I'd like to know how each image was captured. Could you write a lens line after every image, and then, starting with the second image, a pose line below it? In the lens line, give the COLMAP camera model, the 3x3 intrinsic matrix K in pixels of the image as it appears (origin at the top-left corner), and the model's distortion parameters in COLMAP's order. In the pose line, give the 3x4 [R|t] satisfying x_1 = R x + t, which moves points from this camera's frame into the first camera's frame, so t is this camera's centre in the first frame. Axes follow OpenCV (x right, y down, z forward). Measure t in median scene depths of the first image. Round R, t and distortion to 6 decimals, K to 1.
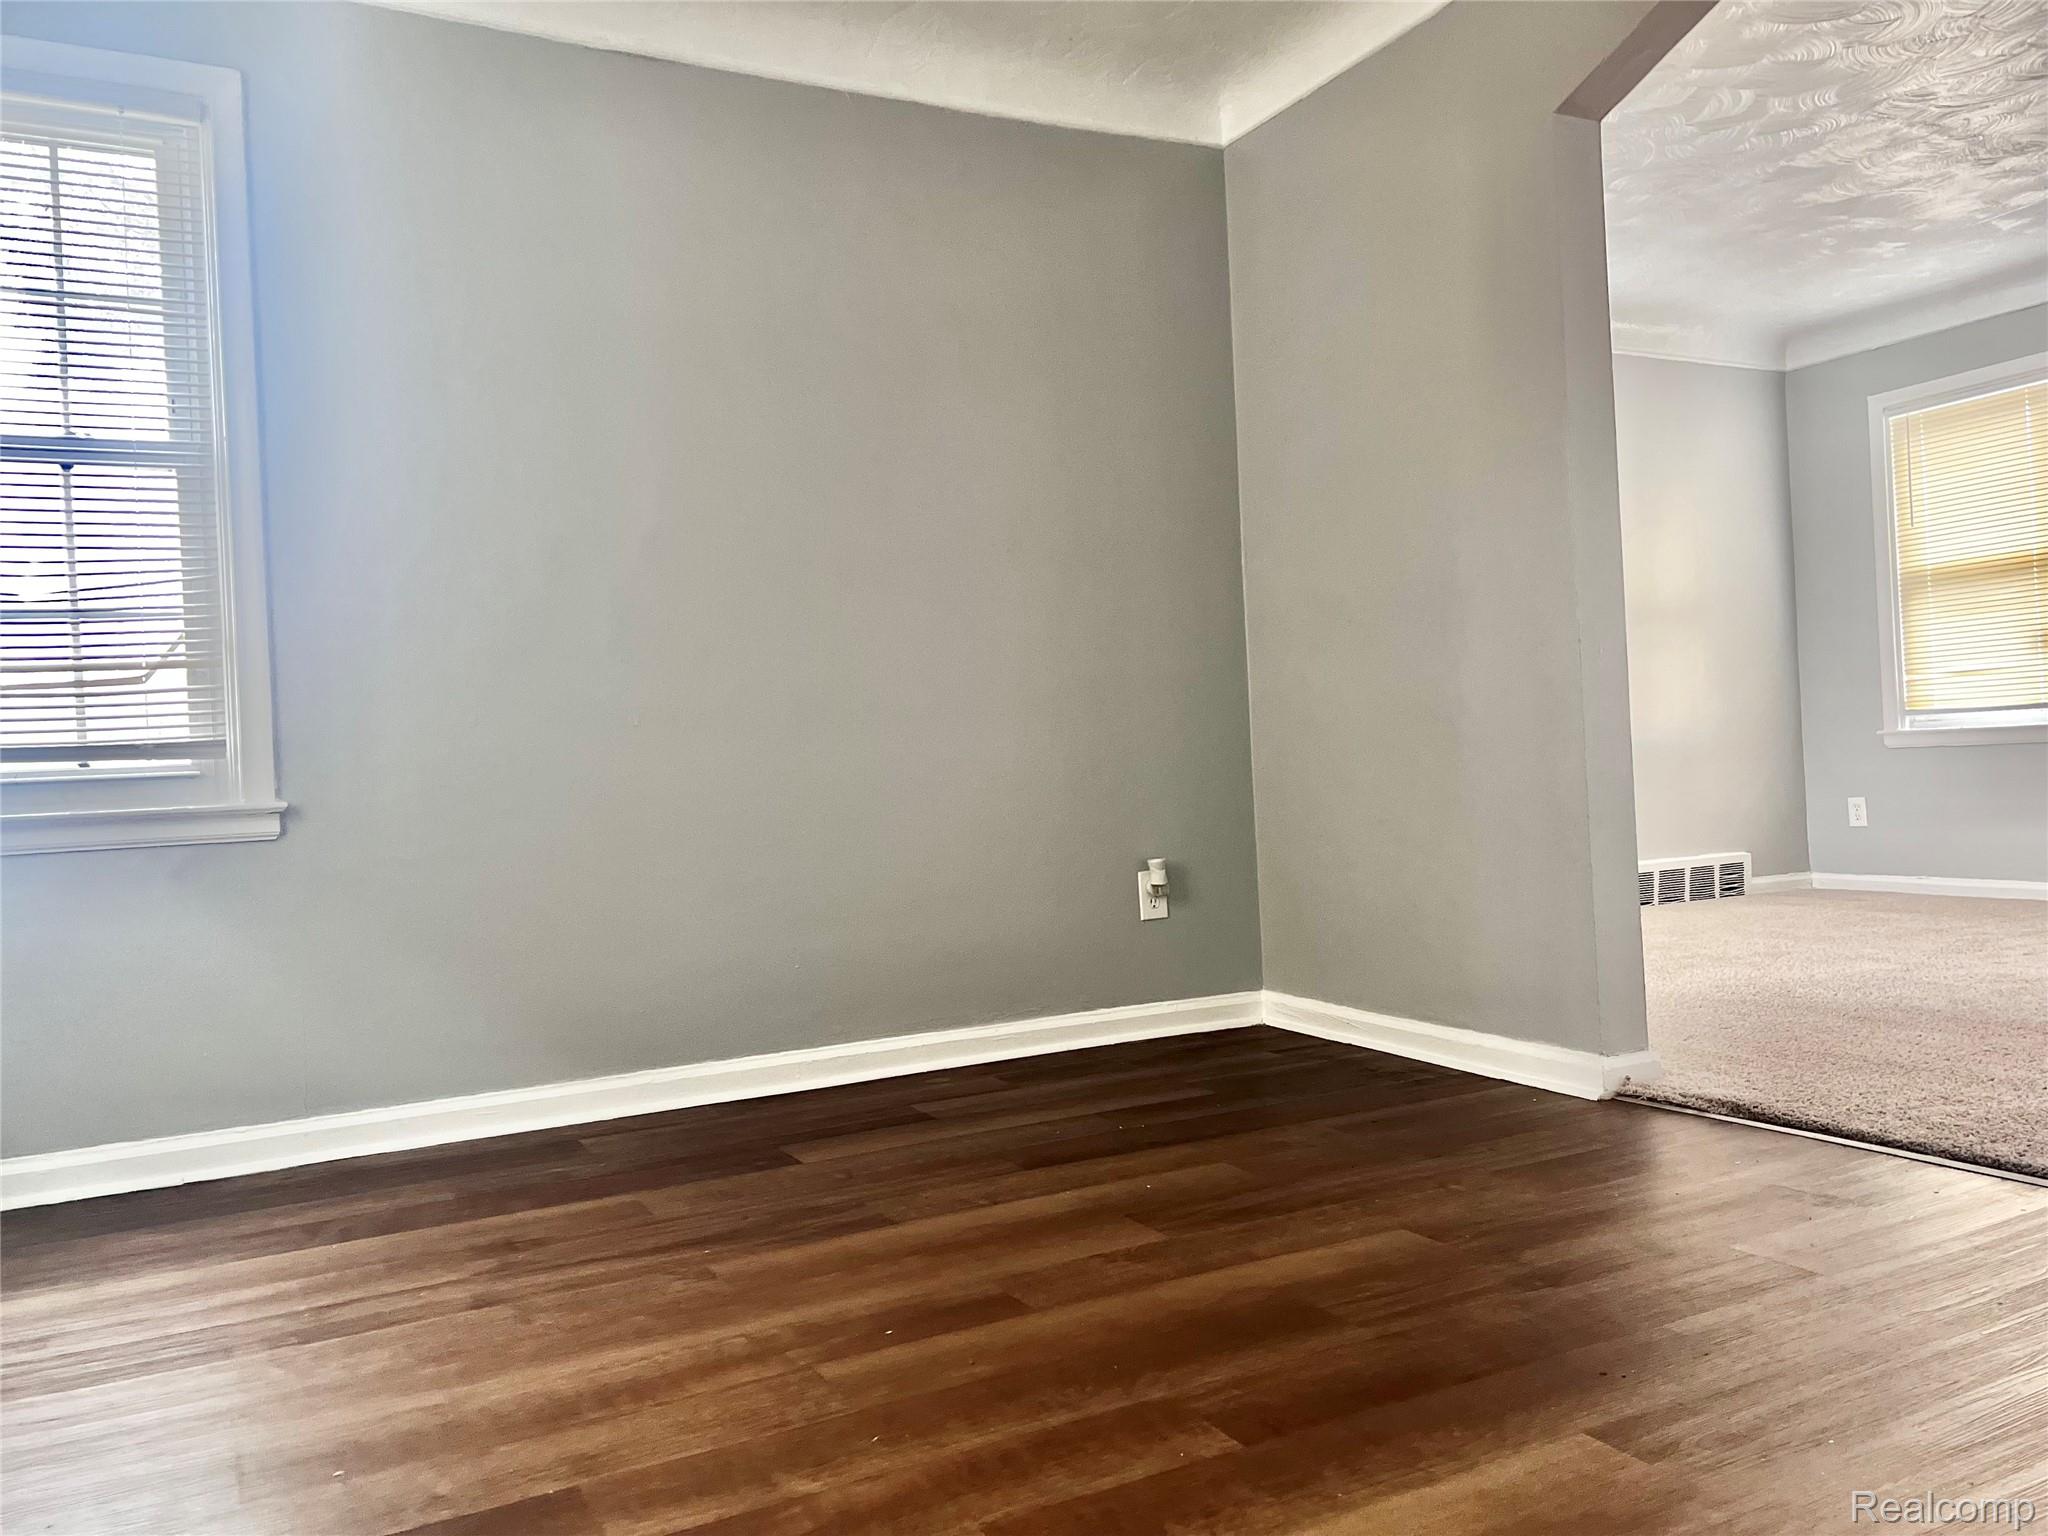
lens RADIAL K [[1551.2, 0, 1022.8], [0, 1551.2, 754.5], [0, 0, 1]] dist [0.011503, -0.003863]
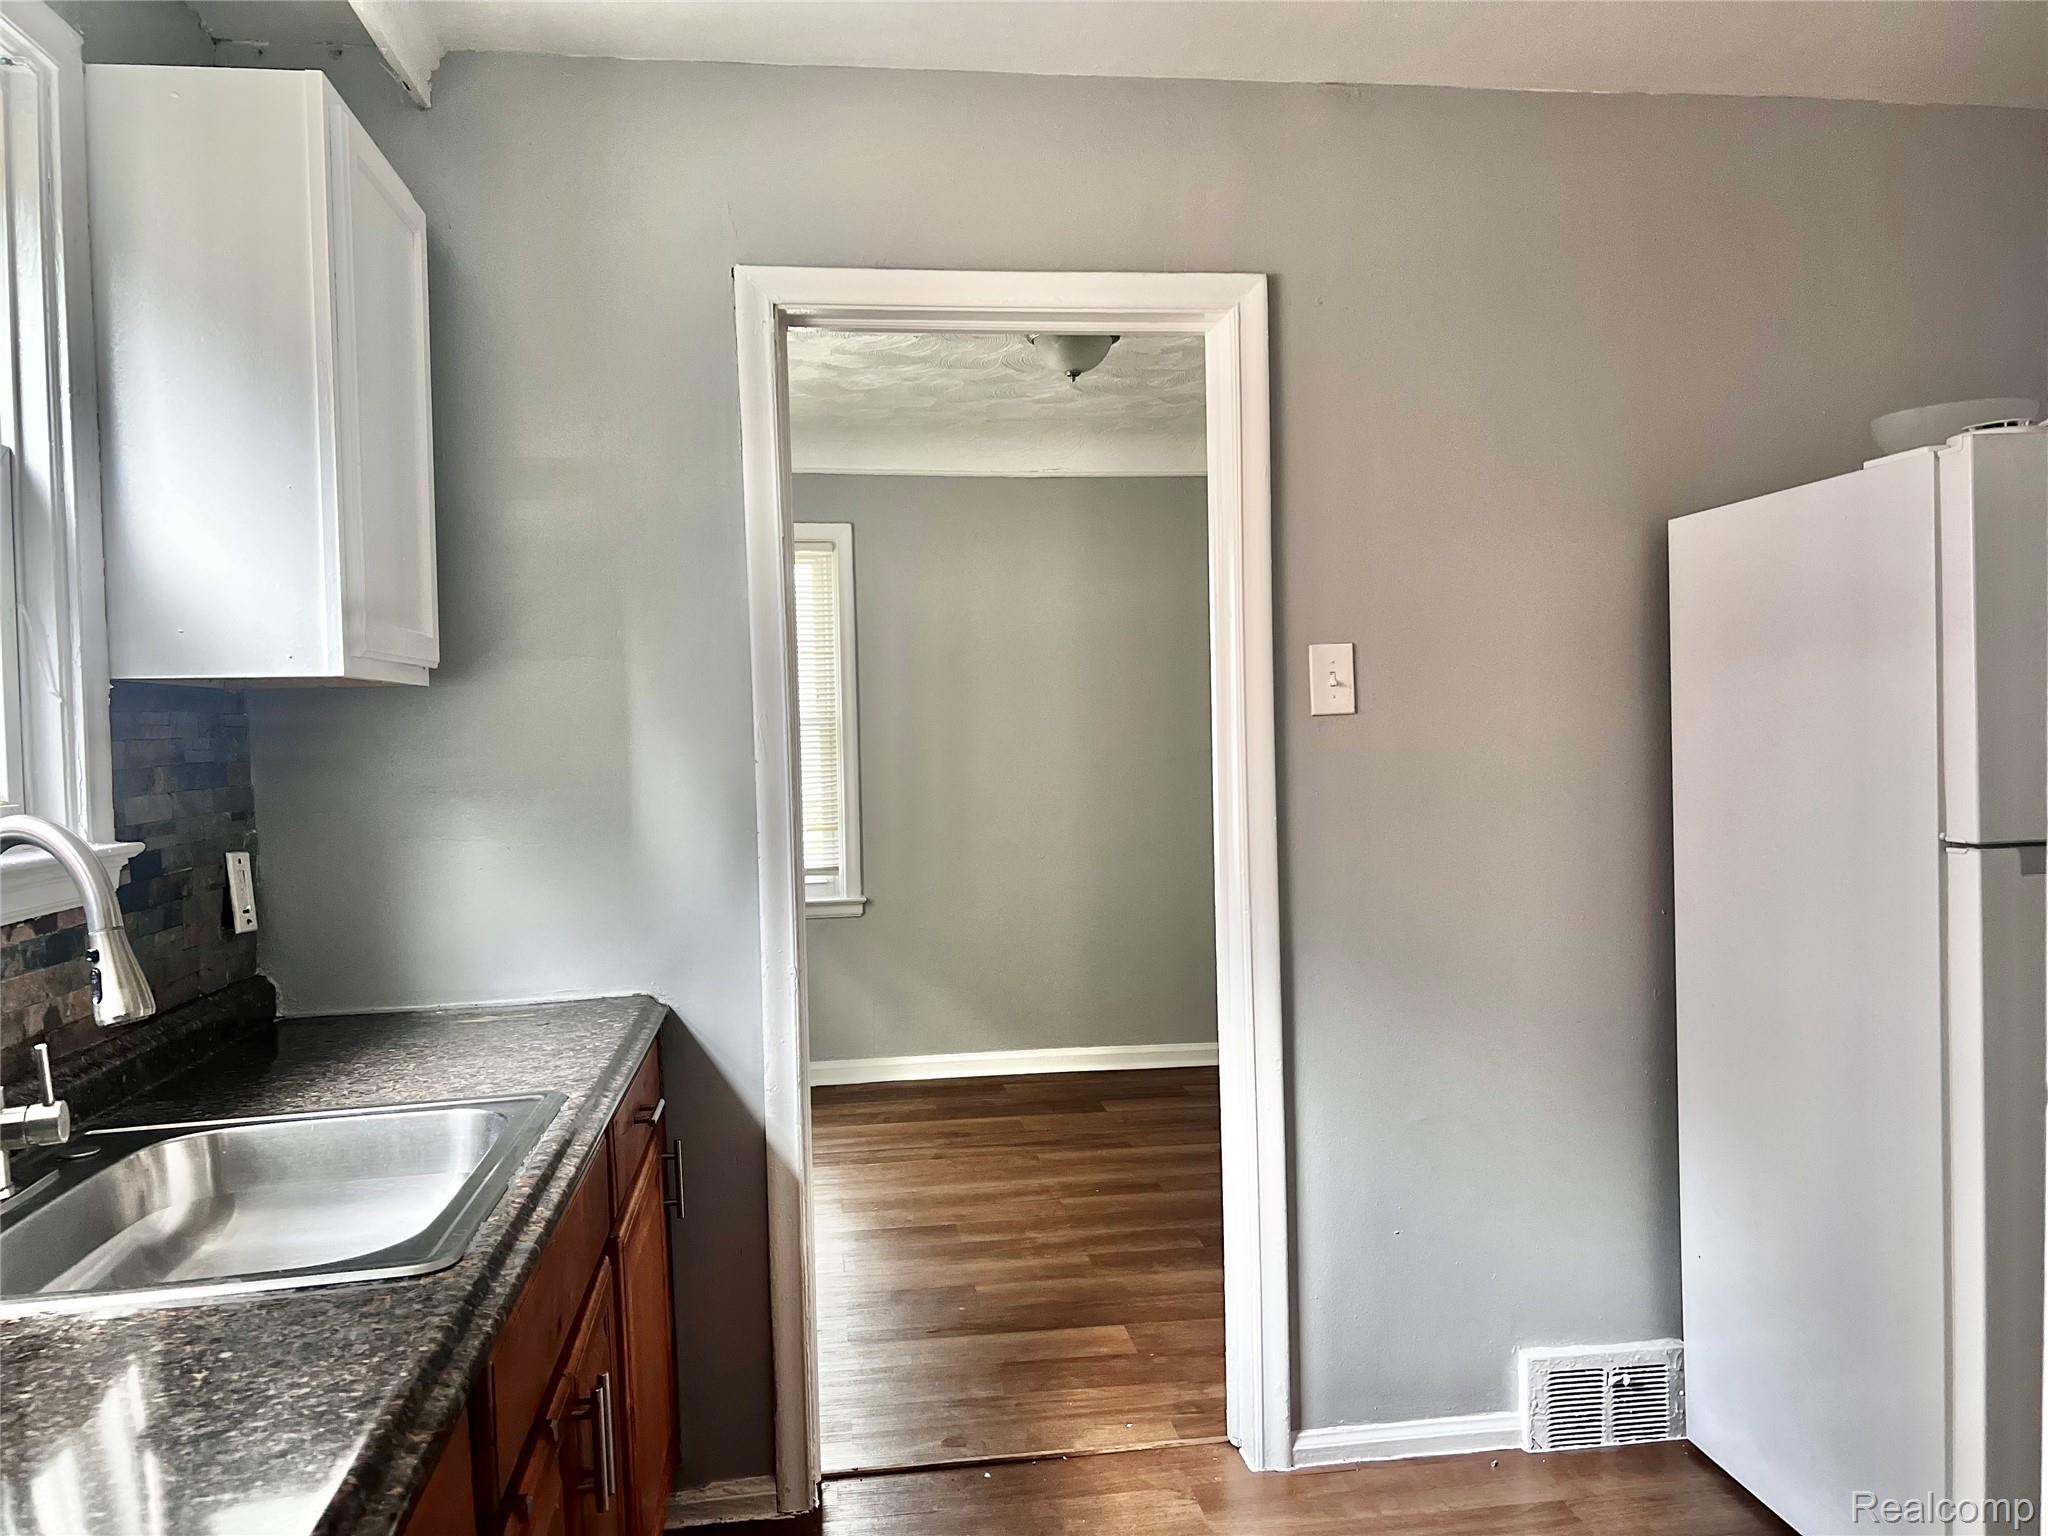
lens RADIAL K [[1551.2, 0, 1020.2], [0, 1551.2, 771.9], [0, 0, 1]] dist [0.011503, -0.003863]
pose [[0.938650, 0.040646, -0.342467, 0.501814], [-0.022797, 0.998171, 0.055985, -0.327061], [0.344116, -0.044743, 0.937860, -1.024685]]
